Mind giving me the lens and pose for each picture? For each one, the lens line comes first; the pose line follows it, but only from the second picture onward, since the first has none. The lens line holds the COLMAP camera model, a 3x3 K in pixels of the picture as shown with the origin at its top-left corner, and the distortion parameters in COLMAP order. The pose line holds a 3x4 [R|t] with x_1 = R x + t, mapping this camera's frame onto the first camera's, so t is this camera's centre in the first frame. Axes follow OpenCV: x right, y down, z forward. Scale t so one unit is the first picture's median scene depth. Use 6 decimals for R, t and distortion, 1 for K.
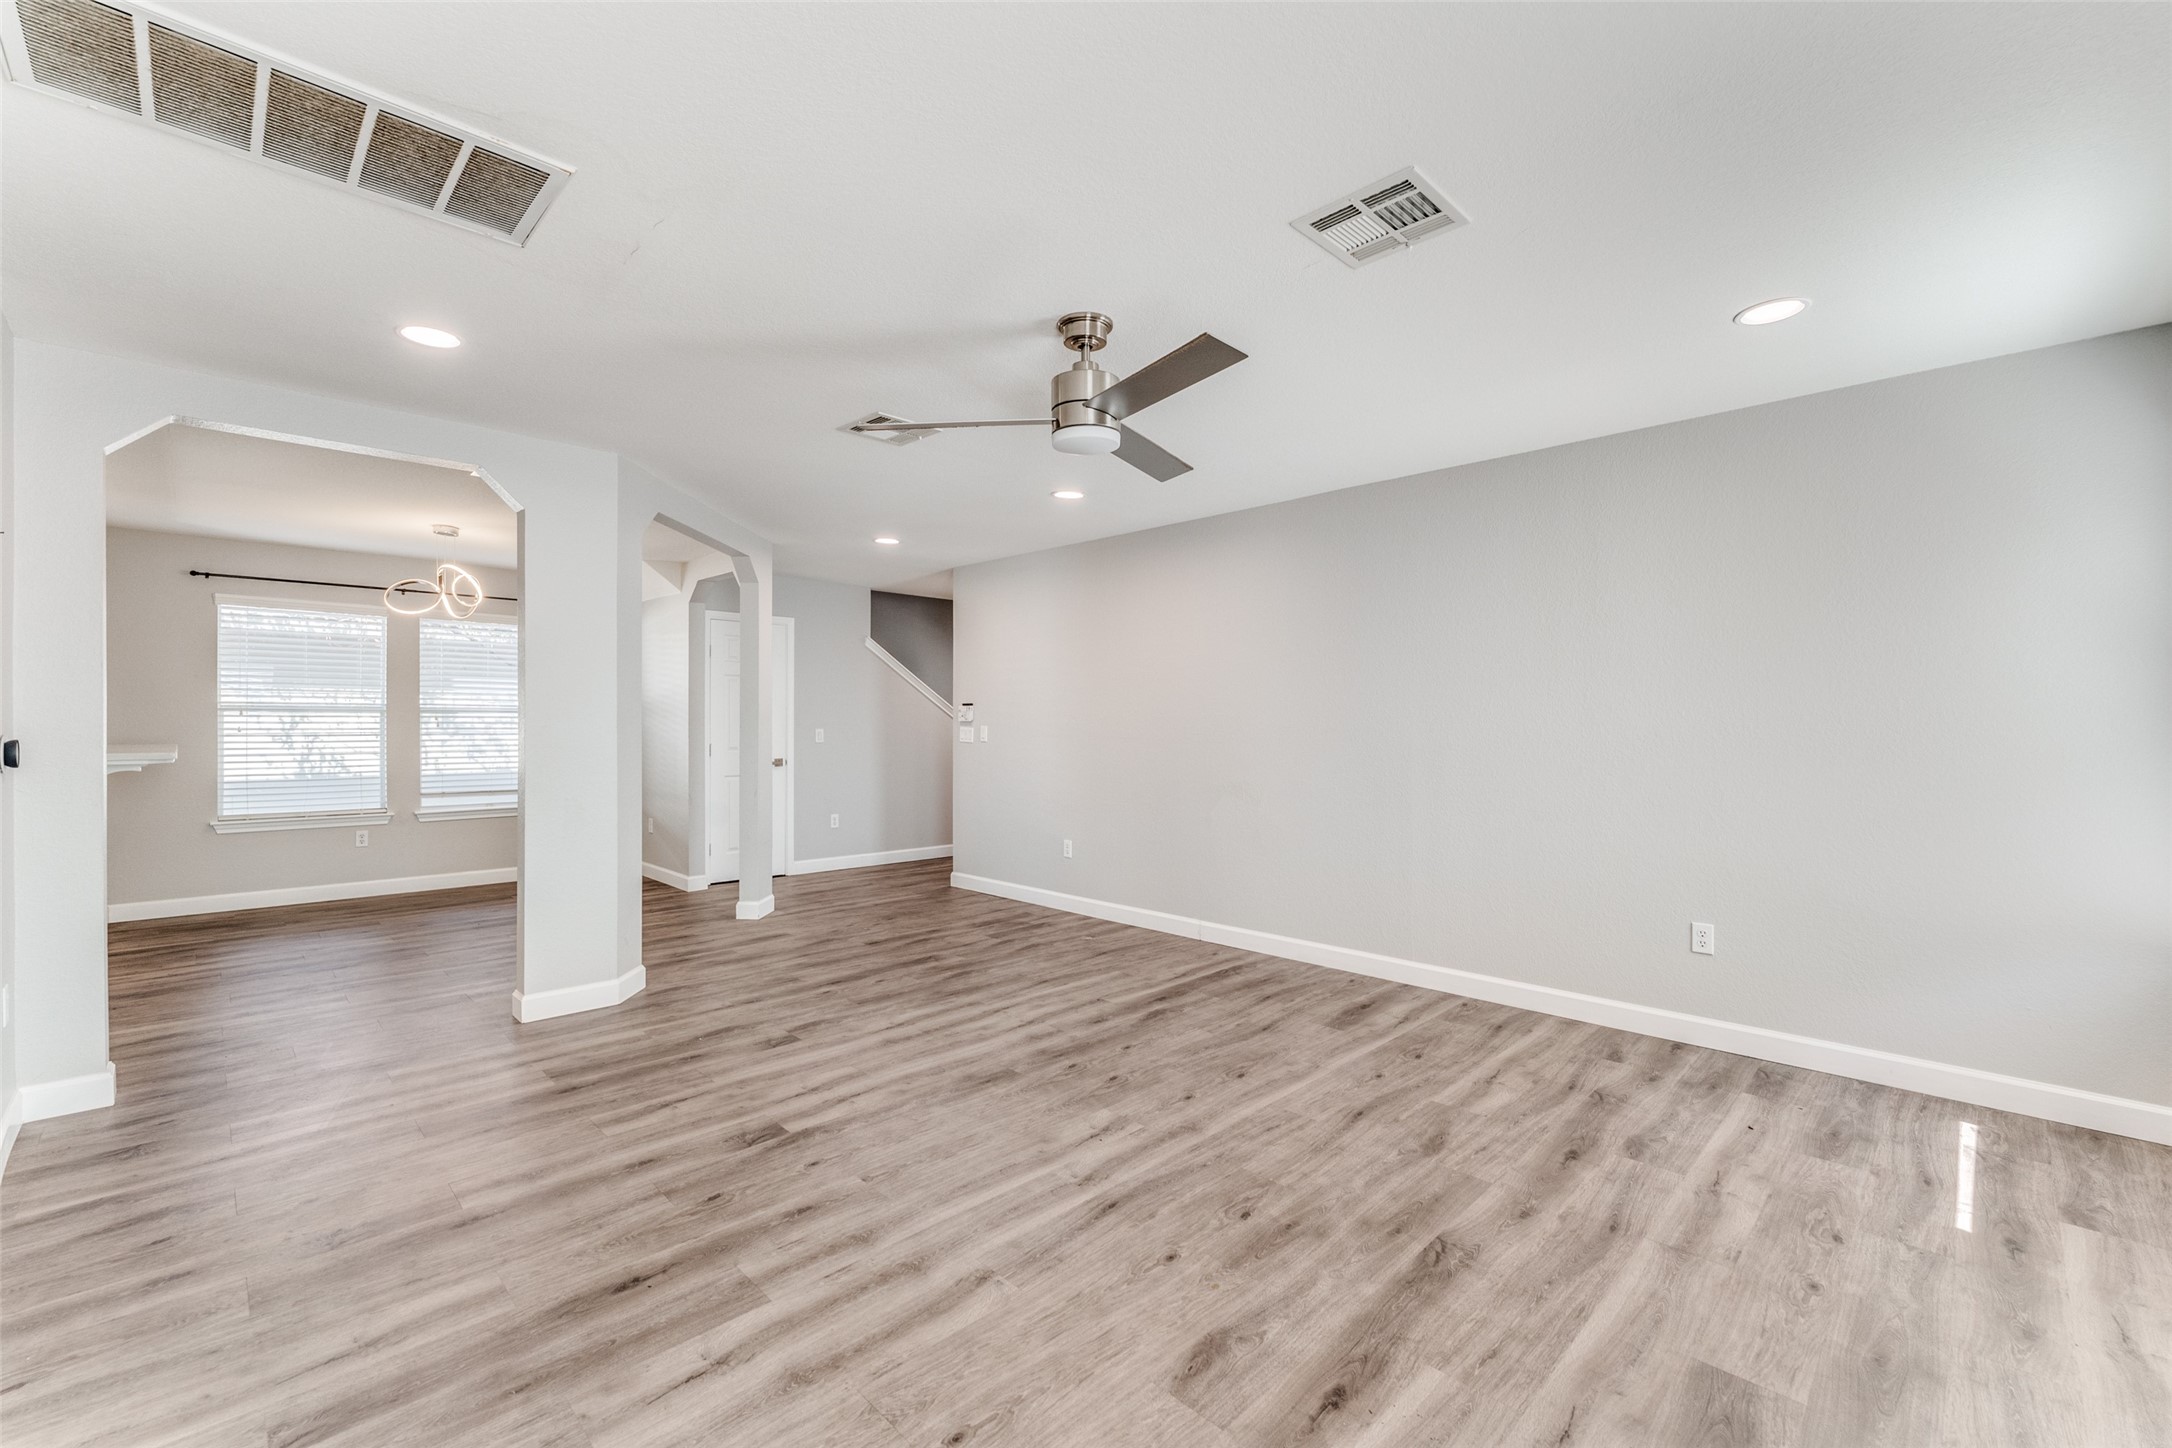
lens RADIAL K [[910.4, 0, 1086.0], [0, 910.4, 724.0], [0, 0, 1]] dist [-0.003902, -0.000310]
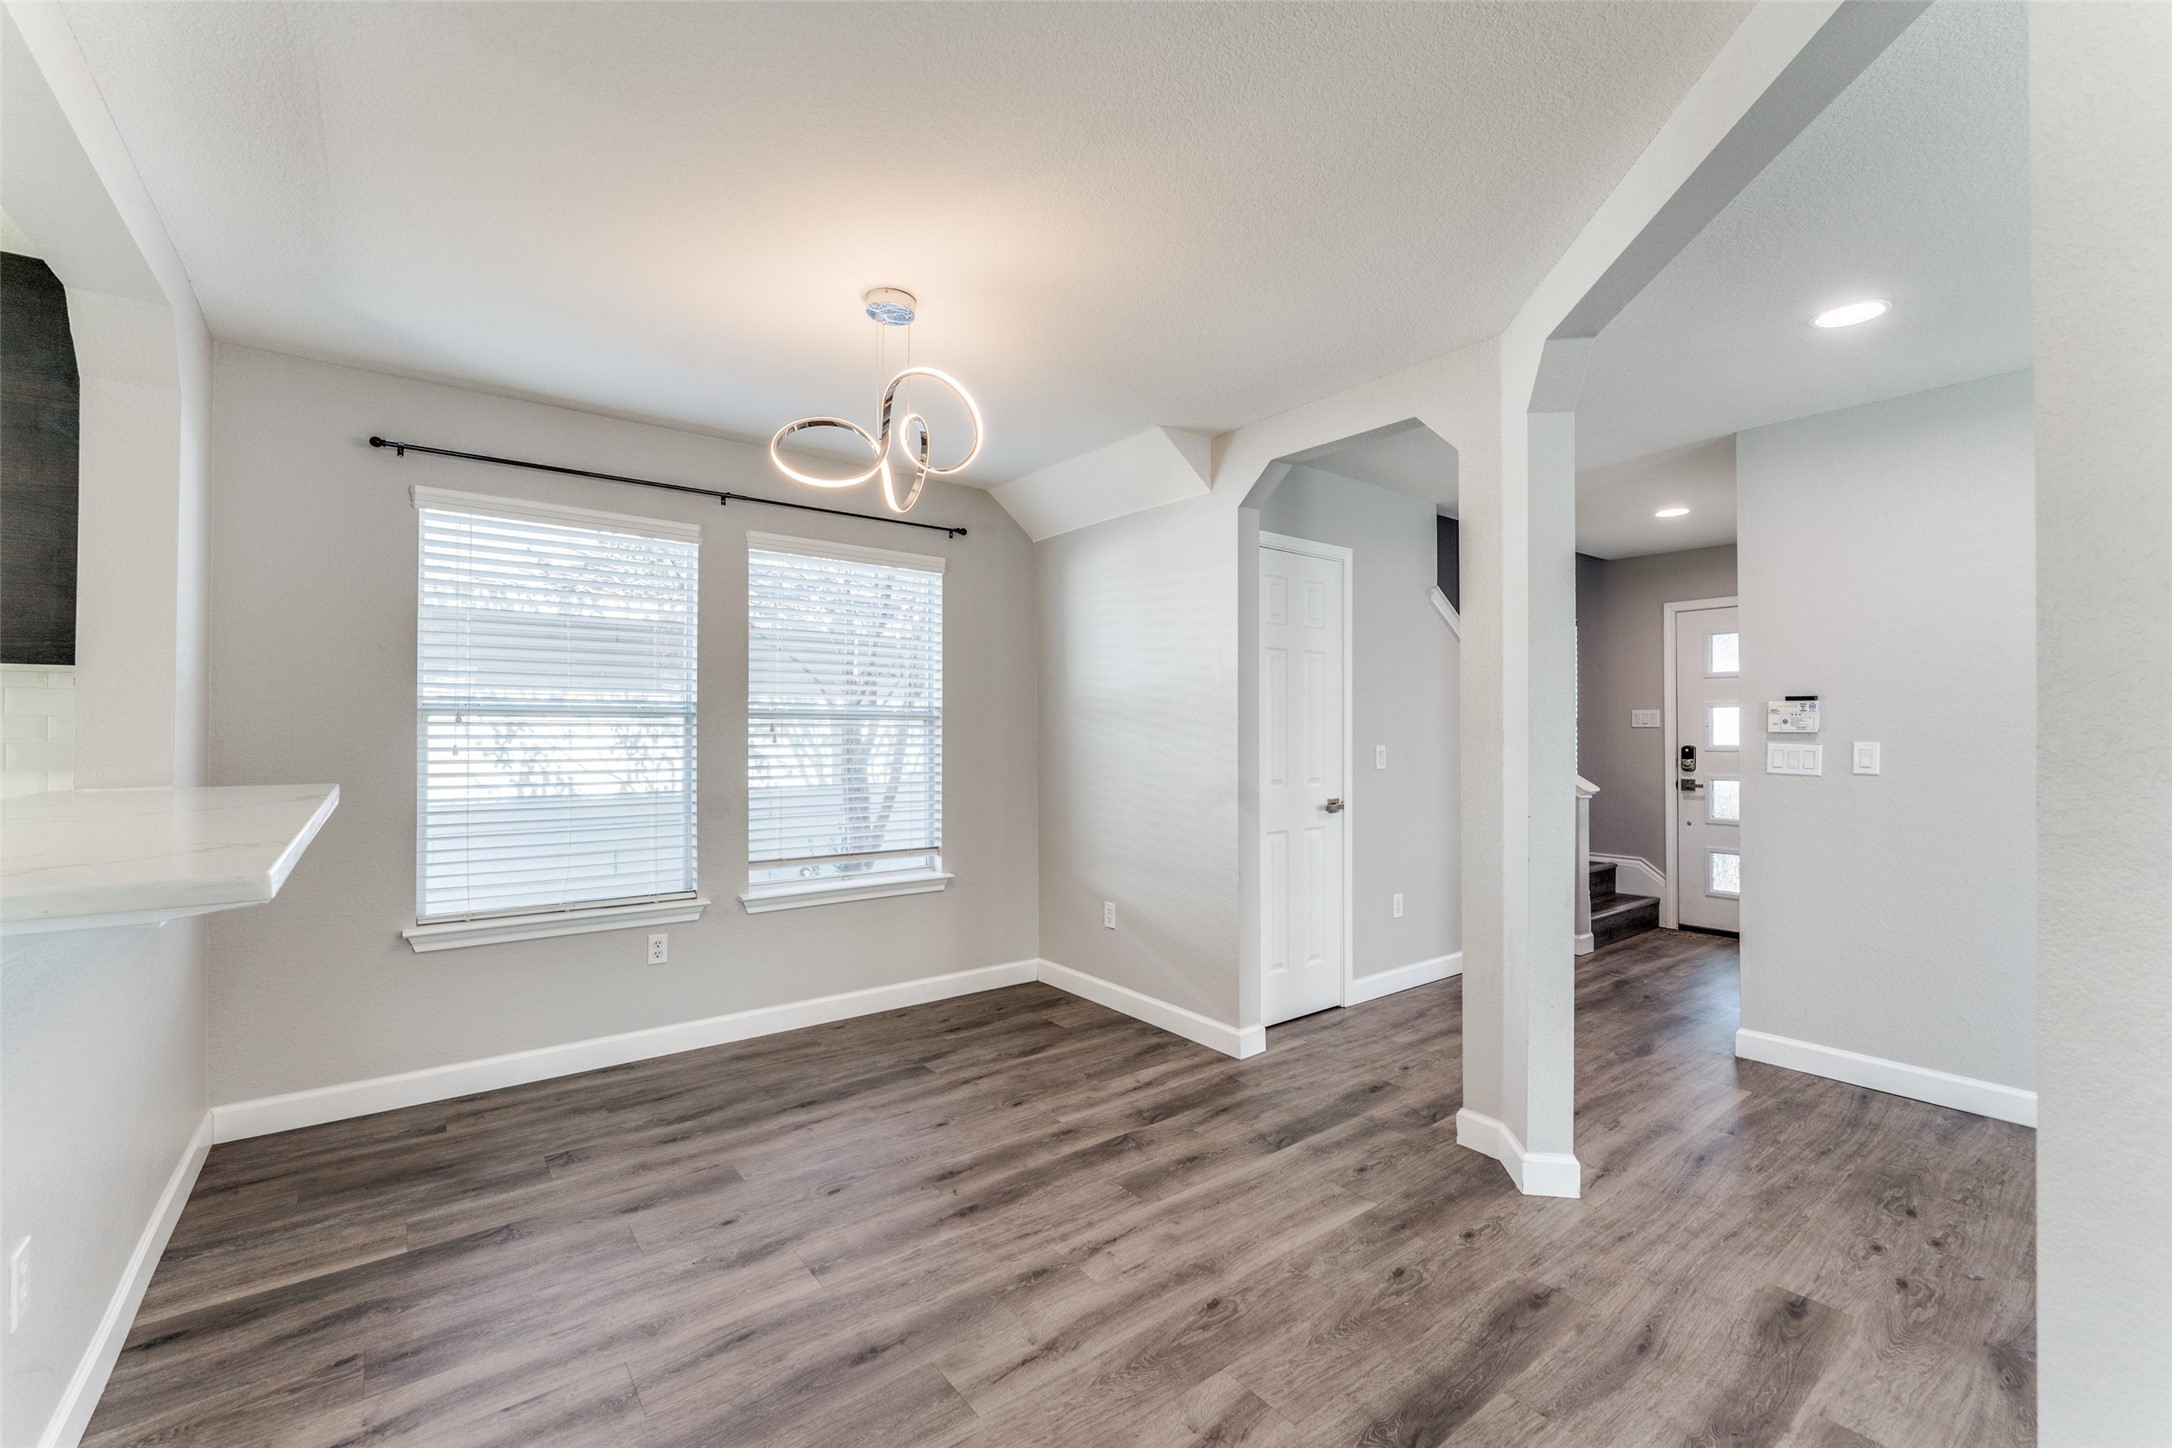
lens RADIAL K [[896.0, 0, 1089.9], [0, 896.0, 718.6], [0, 0, 1]] dist [-0.001402, 0.000211]
pose [[0.993999, -0.000706, -0.109383, -0.465874], [-0.000085, 0.999974, -0.007223, -0.007357], [0.109385, 0.007189, 0.993973, 0.478061]]
